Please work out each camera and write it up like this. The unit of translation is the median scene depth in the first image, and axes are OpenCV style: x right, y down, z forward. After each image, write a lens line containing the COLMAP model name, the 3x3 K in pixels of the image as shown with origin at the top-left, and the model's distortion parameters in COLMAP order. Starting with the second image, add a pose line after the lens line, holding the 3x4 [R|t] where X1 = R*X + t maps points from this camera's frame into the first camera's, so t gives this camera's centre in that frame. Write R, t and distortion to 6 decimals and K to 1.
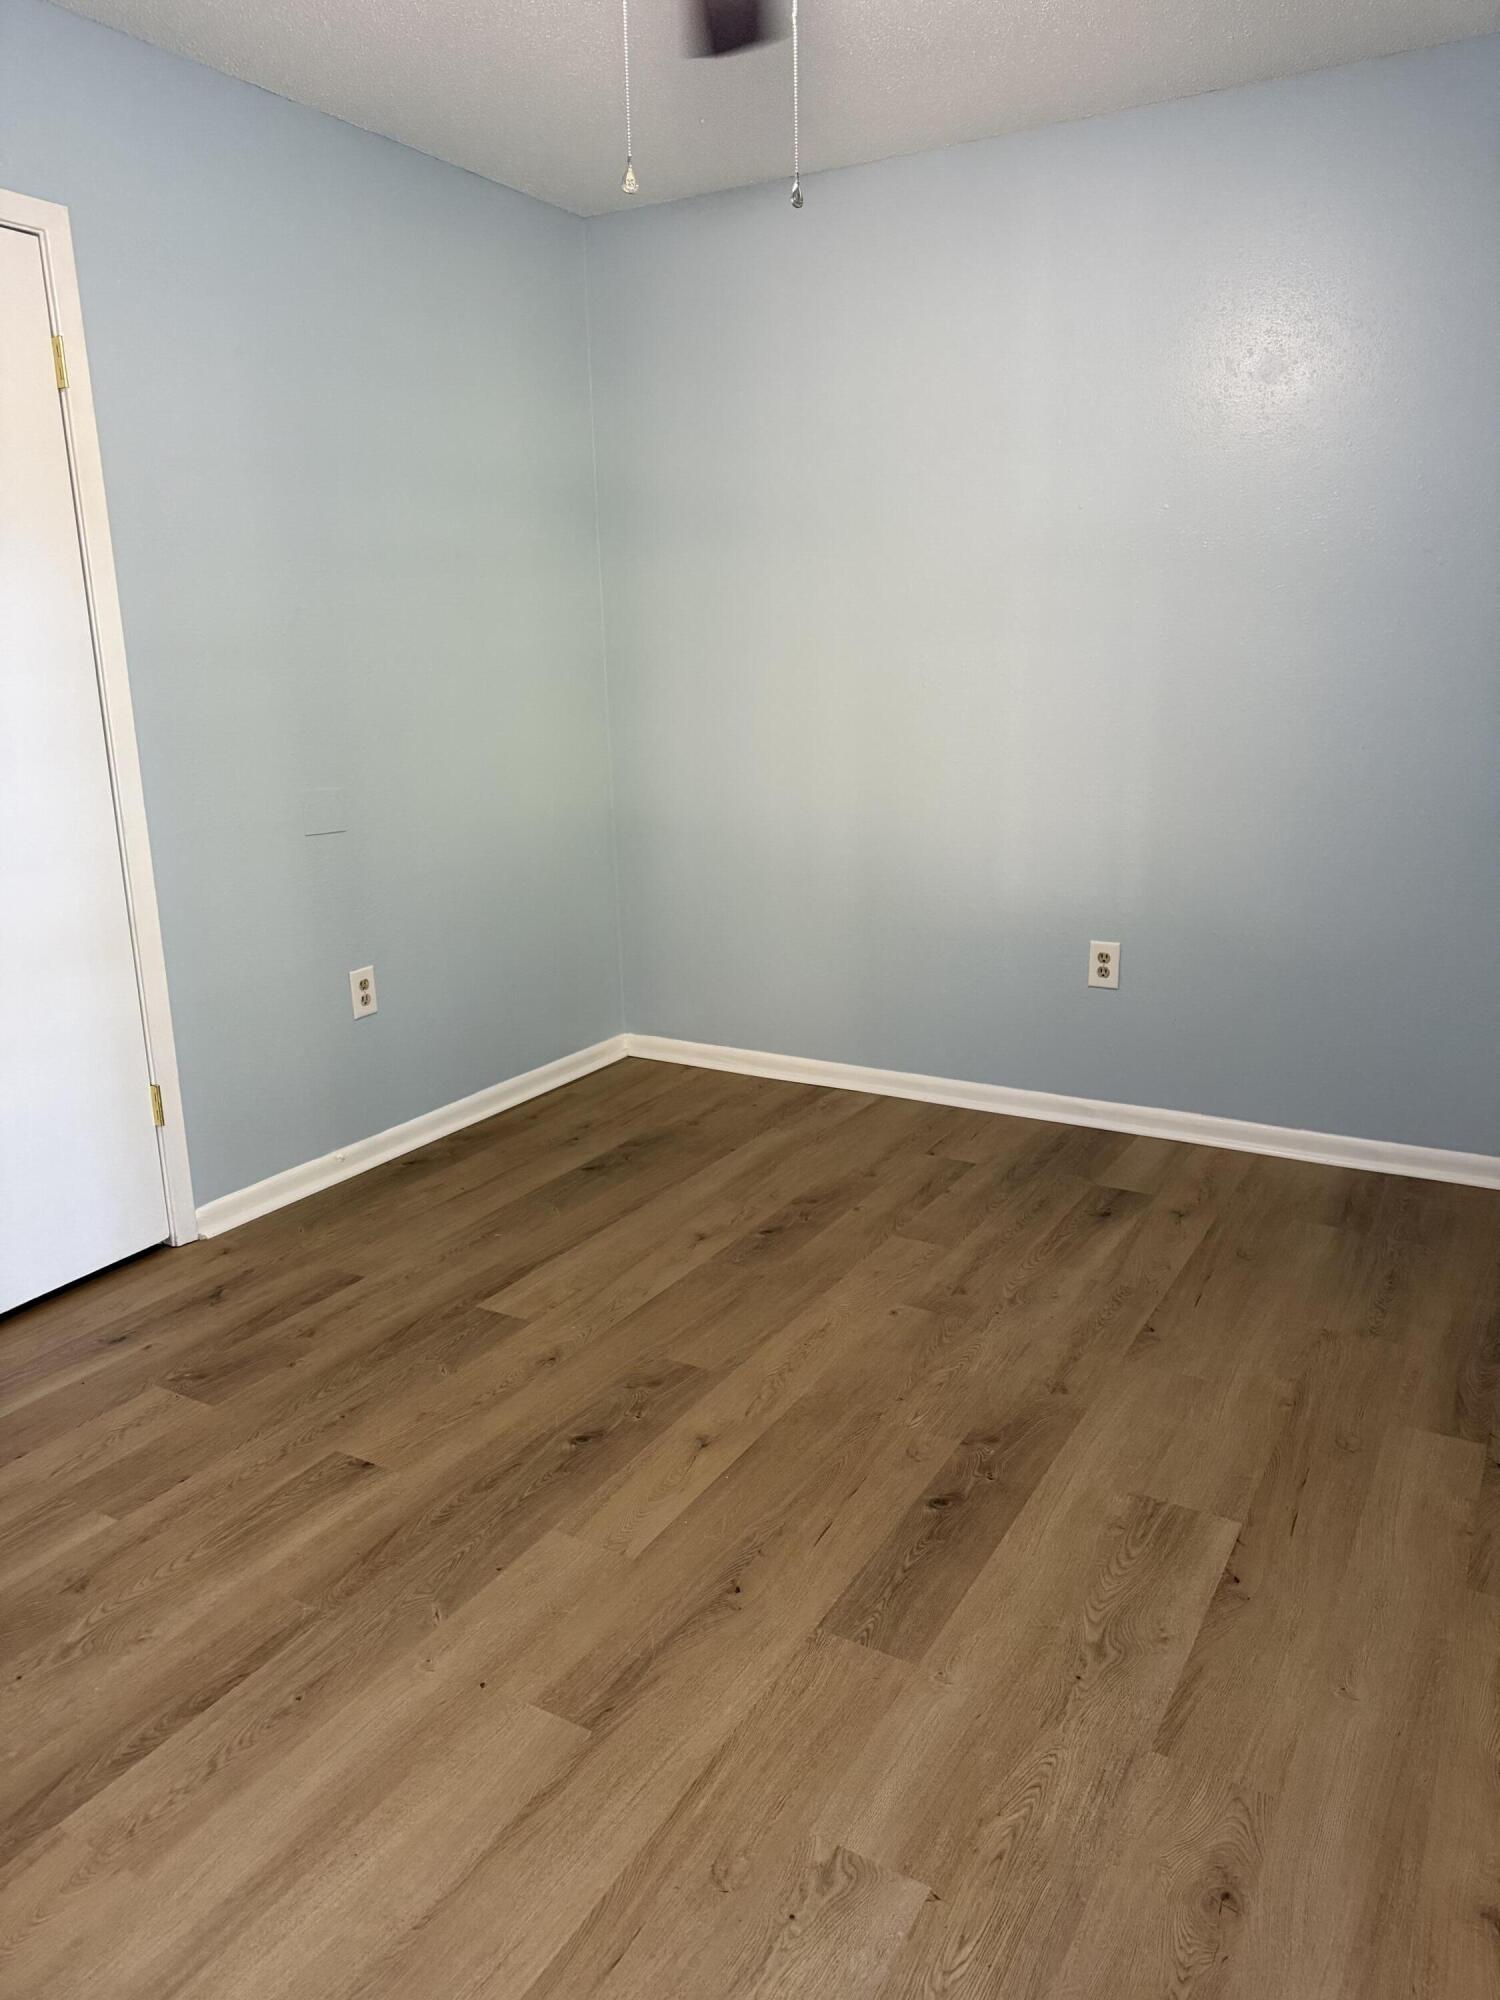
lens RADIAL K [[1411.5, 0, 750.0], [0, 1411.5, 1000.0], [0, 0, 1]] dist [0.127691, -0.213434]
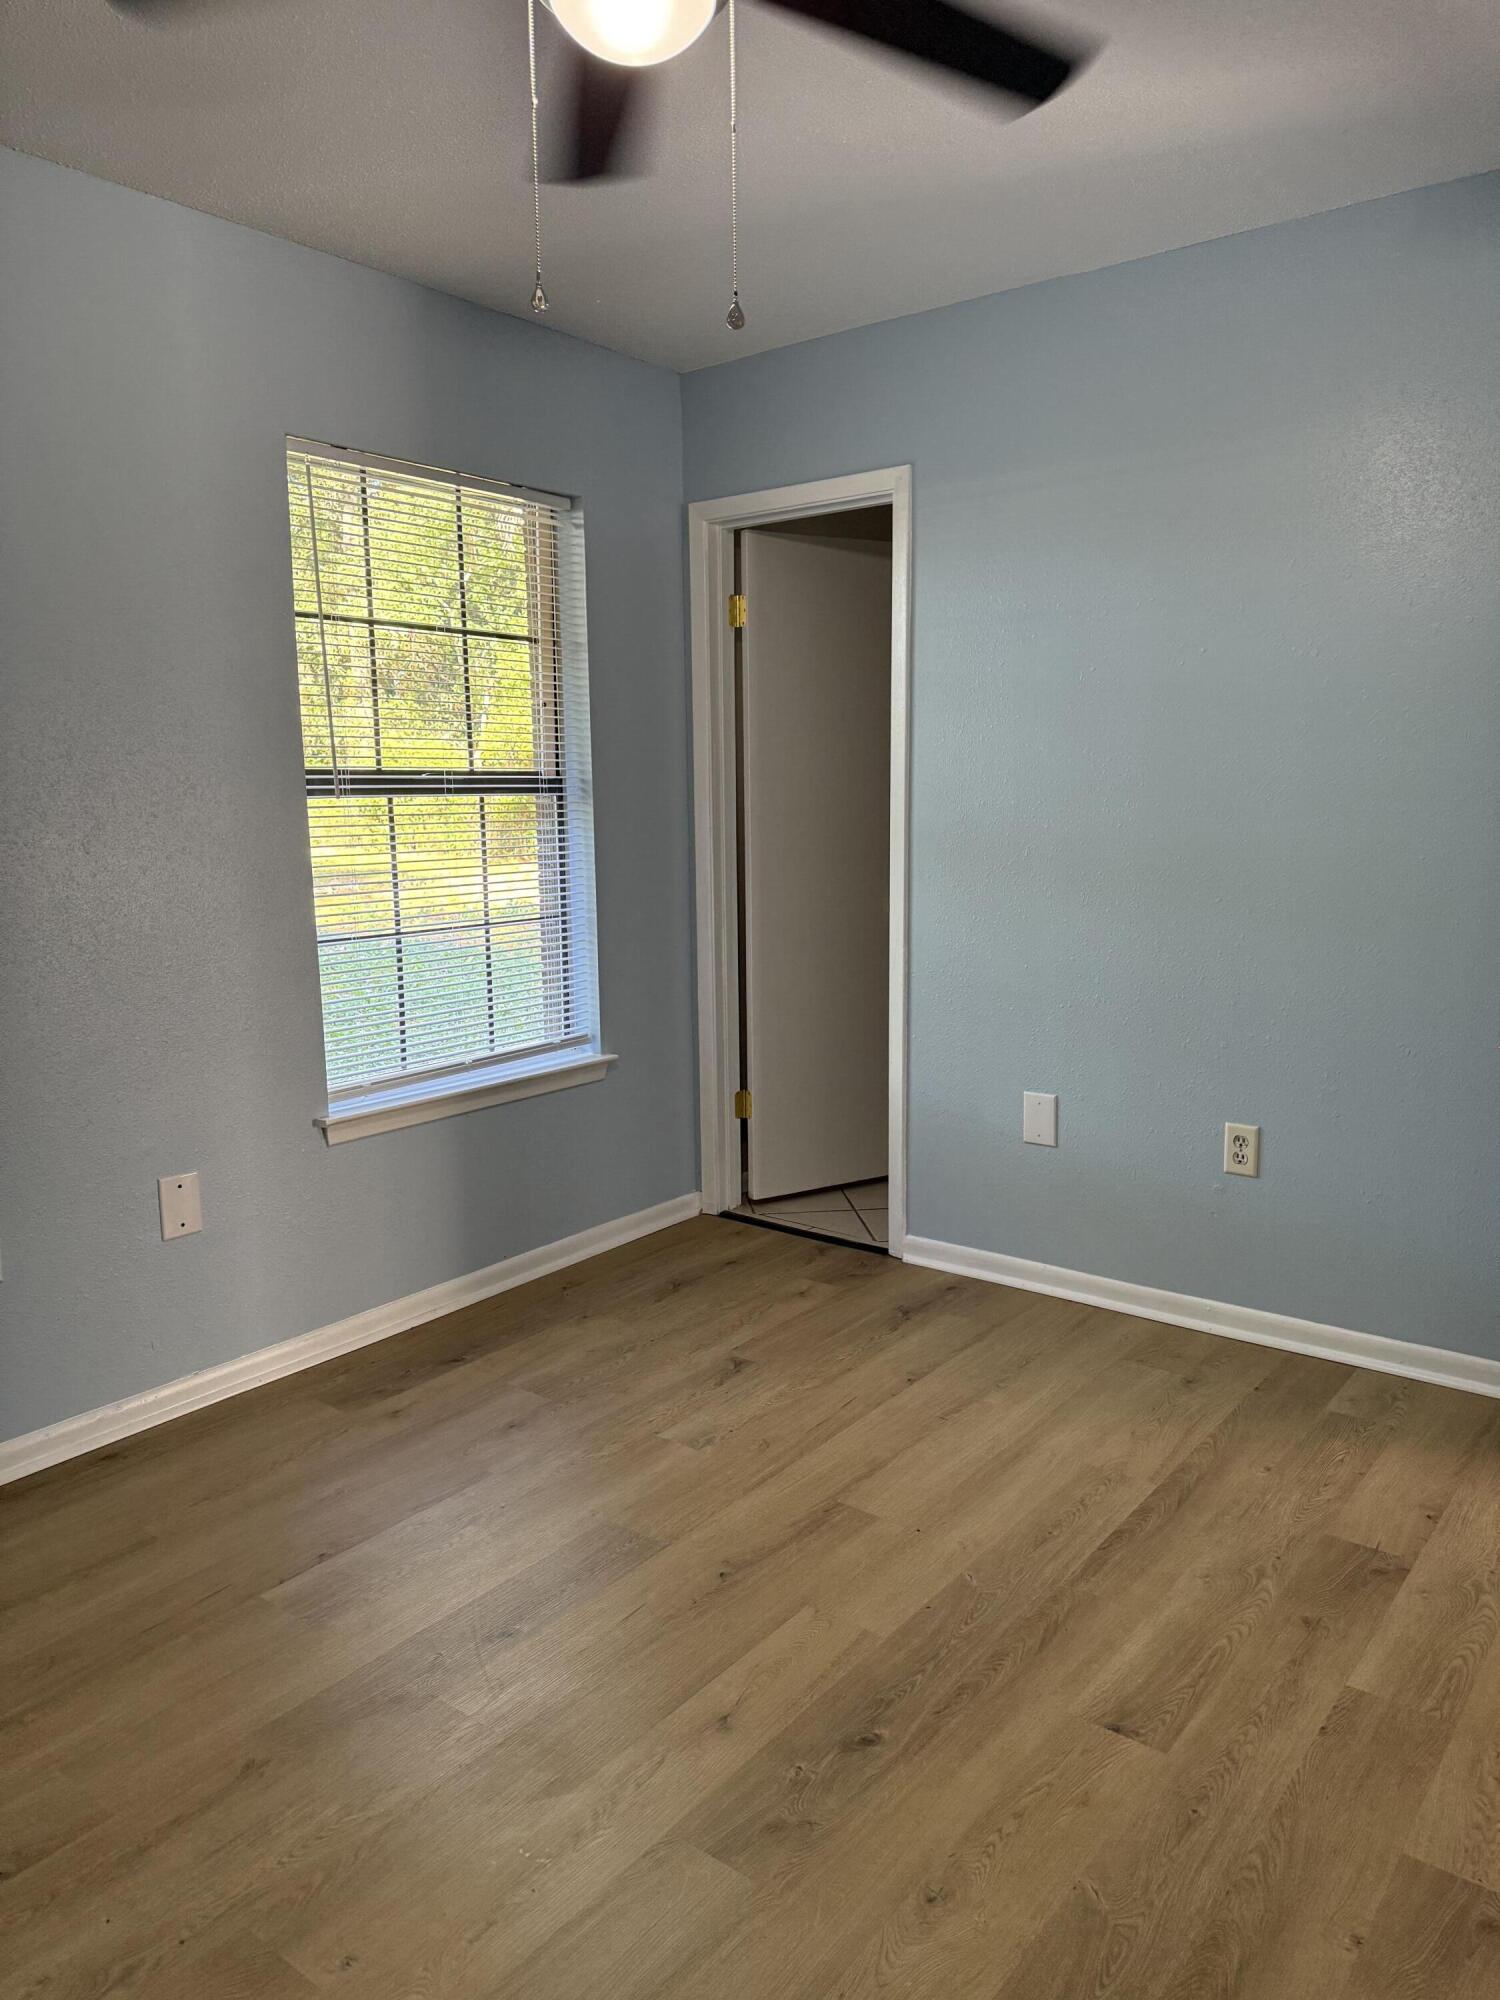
lens RADIAL K [[1412.8, 0, 750.0], [0, 1412.8, 1000.0], [0, 0, 1]] dist [0.004966, 0.001001]
pose [[-0.990702, 0.015747, 0.135137, -0.187718], [0.067278, 0.920035, 0.386017, -0.457884], [-0.118252, 0.391520, -0.912540, 1.777878]]
